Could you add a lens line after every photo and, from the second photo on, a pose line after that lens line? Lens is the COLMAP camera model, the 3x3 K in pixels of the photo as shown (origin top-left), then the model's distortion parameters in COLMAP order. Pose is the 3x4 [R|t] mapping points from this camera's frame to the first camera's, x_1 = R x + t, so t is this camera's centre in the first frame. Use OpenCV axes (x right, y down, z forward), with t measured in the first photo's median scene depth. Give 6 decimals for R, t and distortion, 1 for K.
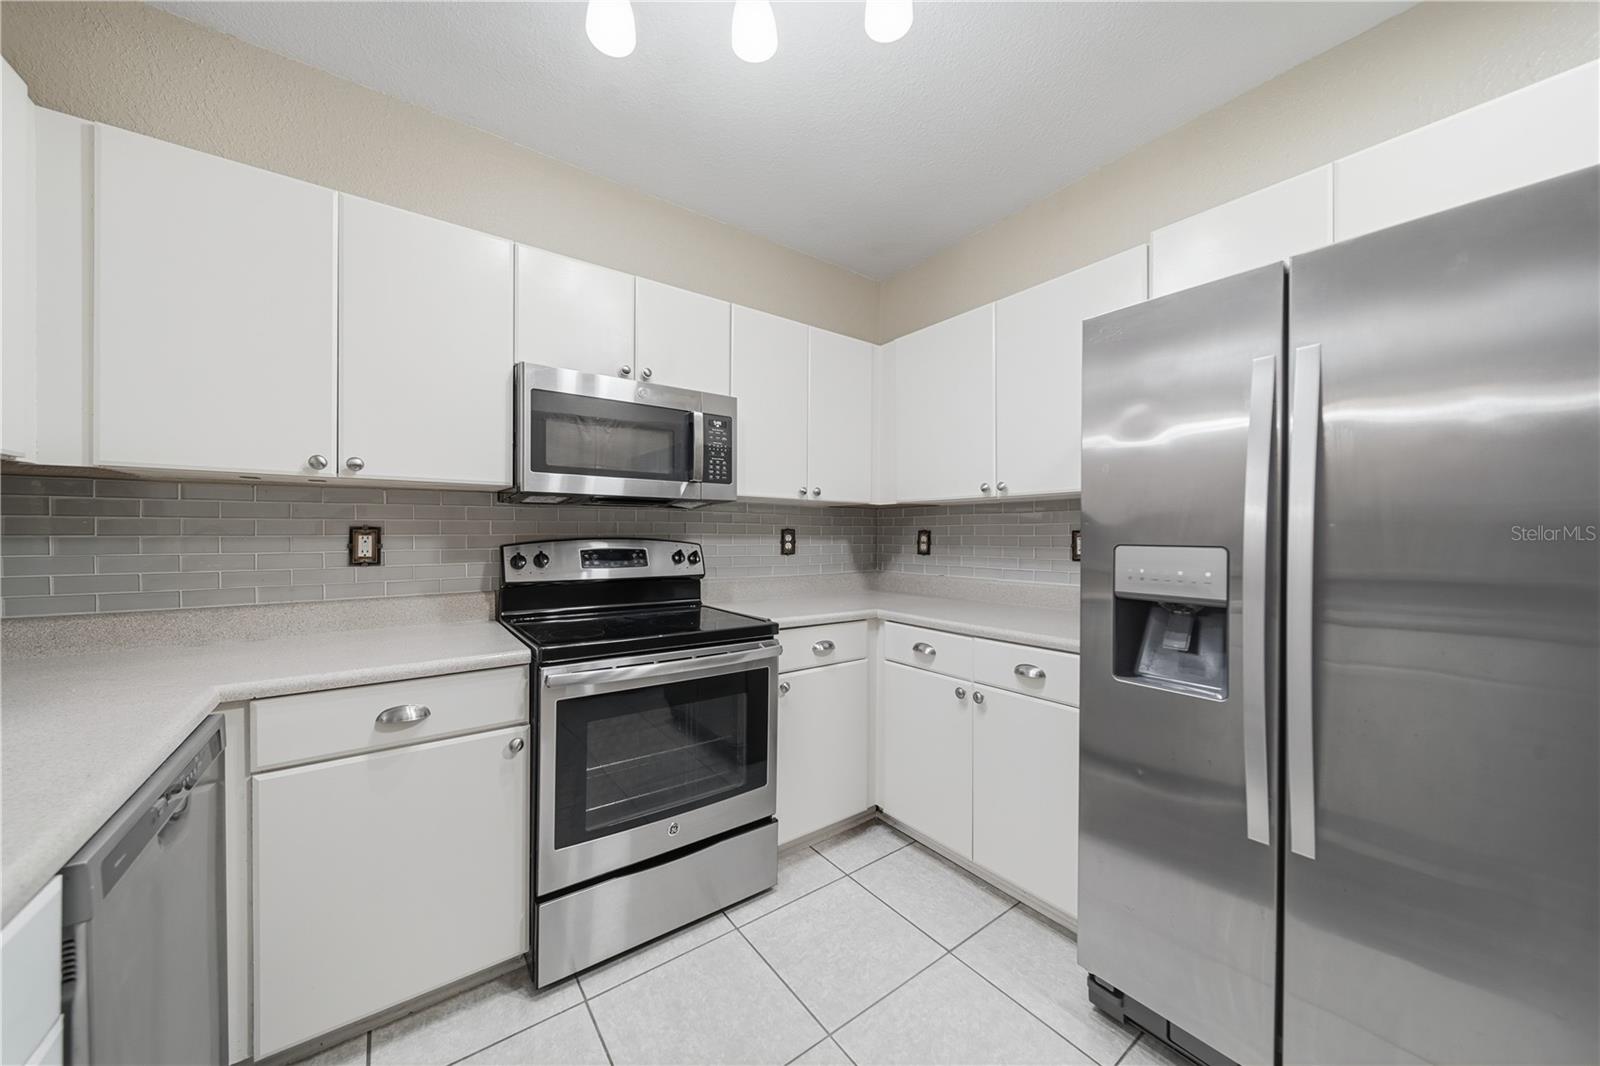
lens RADIAL K [[557.3, 0, 800.4], [0, 557.3, 536.2], [0, 0, 1]] dist [-0.001823, -0.000589]
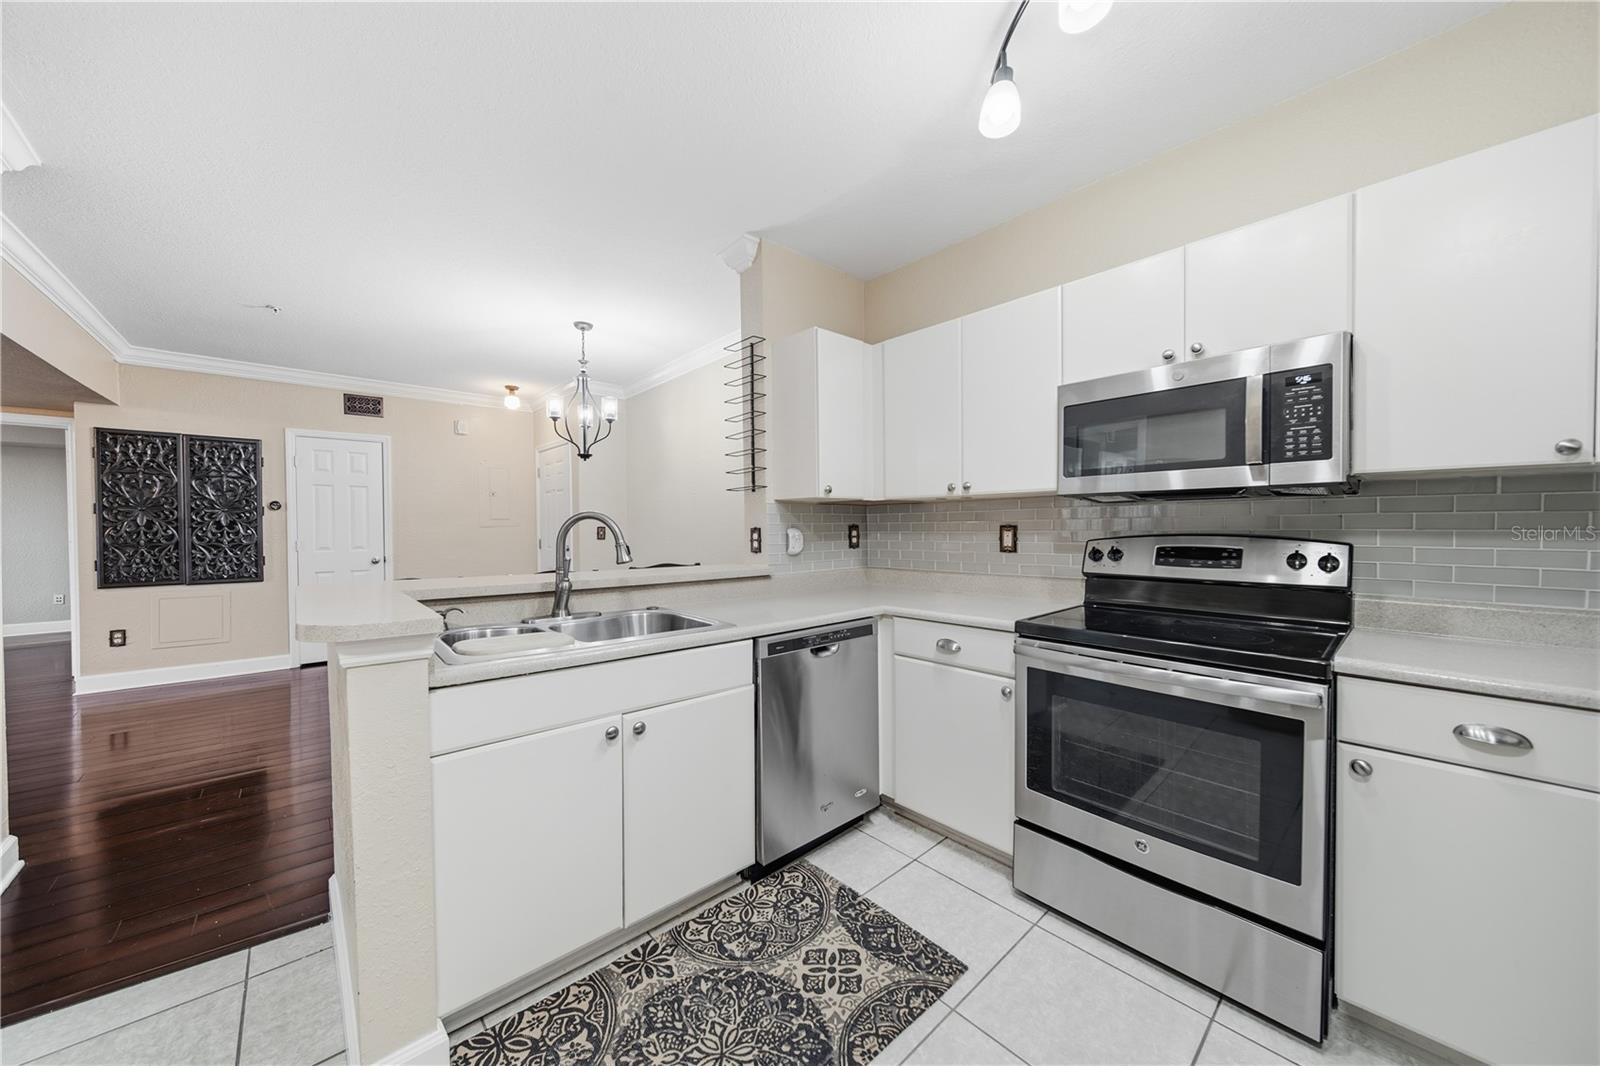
lens RADIAL K [[557.3, 0, 799.8], [0, 557.3, 537.2], [0, 0, 1]] dist [-0.001823, -0.000589]
pose [[0.092014, 0.012679, -0.995677, 0.582706], [-0.000236, 0.999919, 0.012711, -0.004593], [0.995758, -0.000934, 0.092009, 0.307996]]
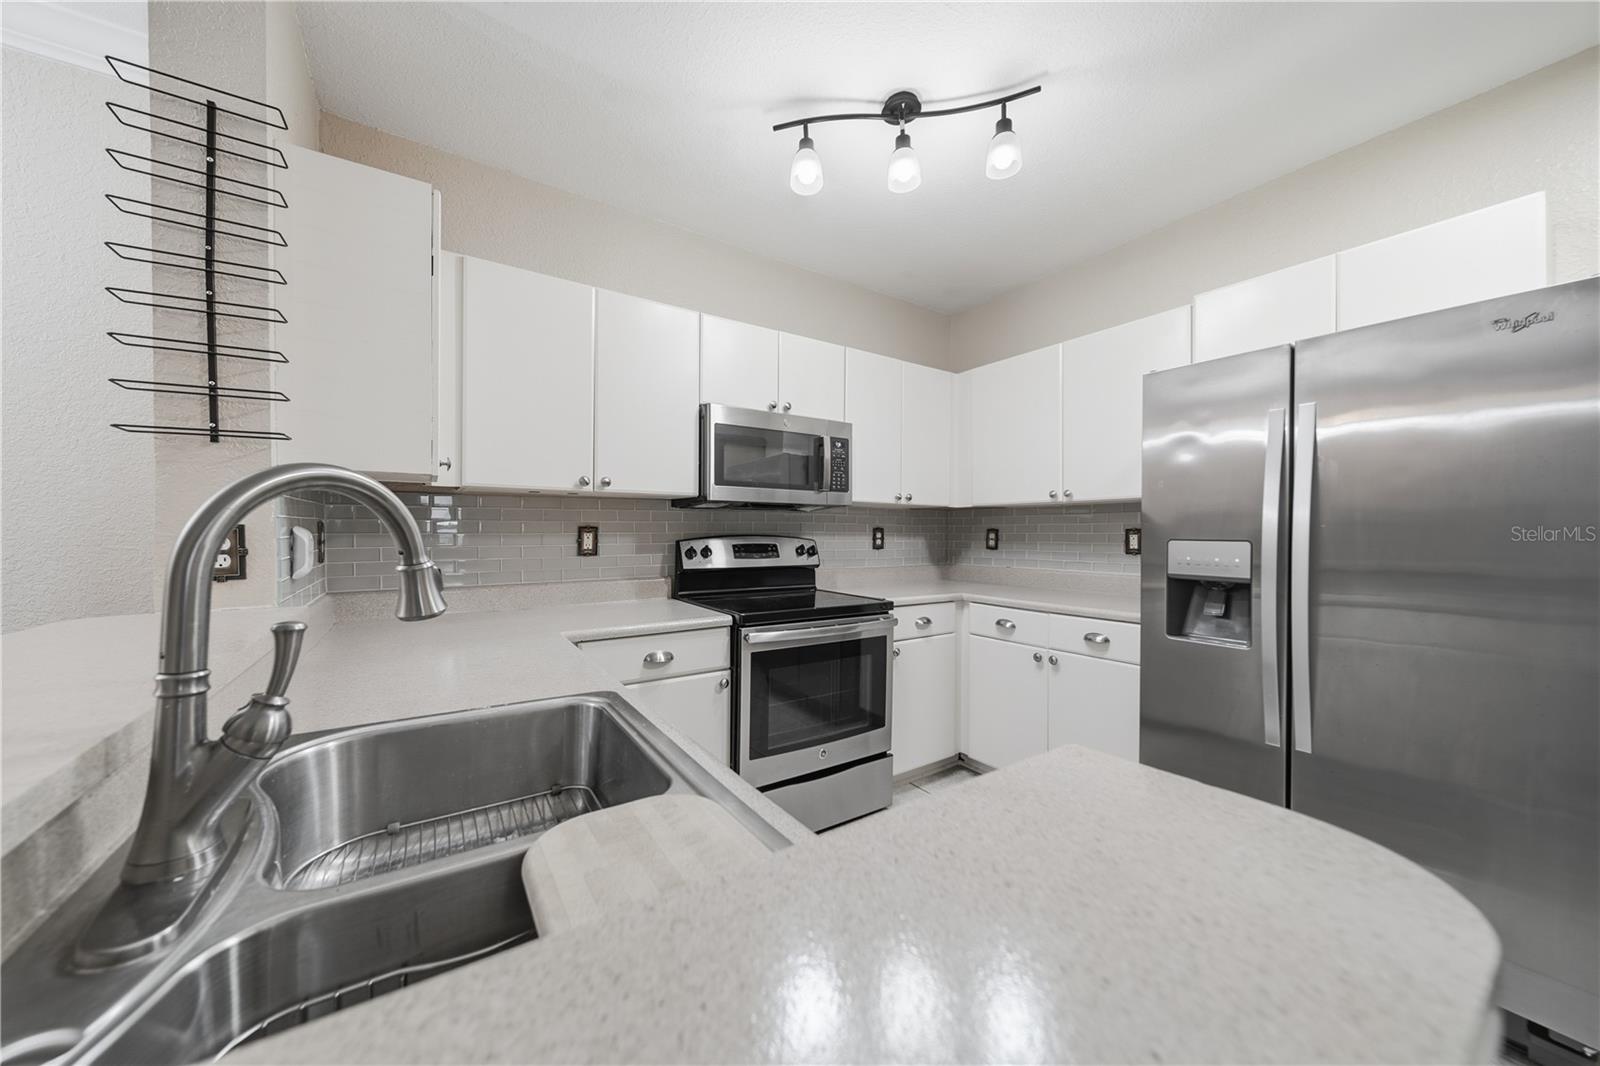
lens RADIAL K [[557.3, 0, 798.1], [0, 557.3, 535.0], [0, 0, 1]] dist [-0.001823, -0.000589]
pose [[0.998811, 0.000333, -0.048749, -0.200379], [-0.000236, 0.999998, 0.002005, 0.000407], [0.048749, -0.001991, 0.998809, -0.298403]]
